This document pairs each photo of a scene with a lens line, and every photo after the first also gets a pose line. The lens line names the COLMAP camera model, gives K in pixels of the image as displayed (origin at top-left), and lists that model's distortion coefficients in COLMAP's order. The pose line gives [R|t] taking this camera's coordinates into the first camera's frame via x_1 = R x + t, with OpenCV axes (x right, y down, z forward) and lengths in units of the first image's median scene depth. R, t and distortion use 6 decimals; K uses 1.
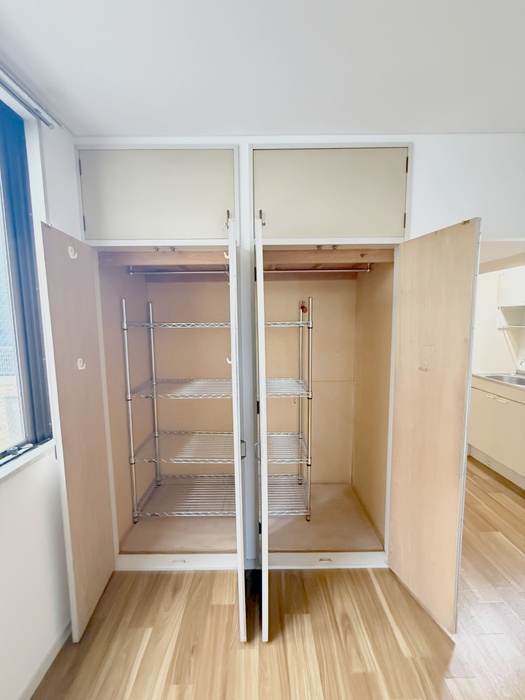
lens RADIAL K [[277.8, 0, 264.4], [0, 277.8, 348.2], [0, 0, 1]] dist [-0.003500, 0.001850]
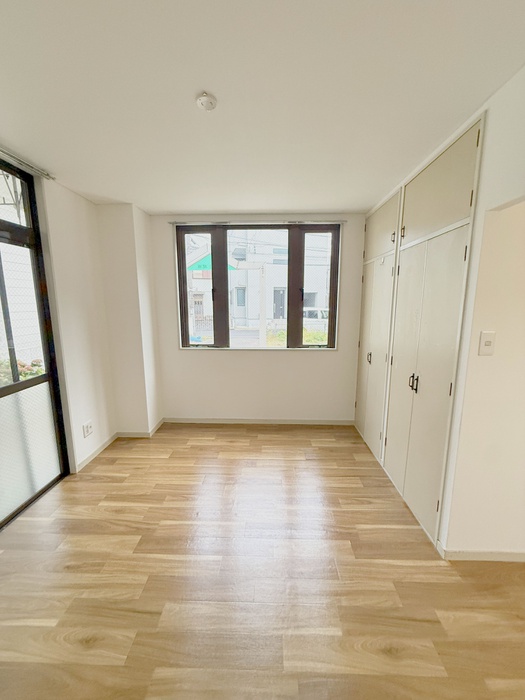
lens RADIAL K [[277.8, 0, 263.6], [0, 277.8, 345.5], [0, 0, 1]] dist [-0.003500, 0.001850]
pose [[-0.036600, 0.163474, -0.985868, 1.221613], [-0.102165, 0.980748, 0.166418, -0.035972], [0.994094, 0.106812, -0.019194, 0.278048]]
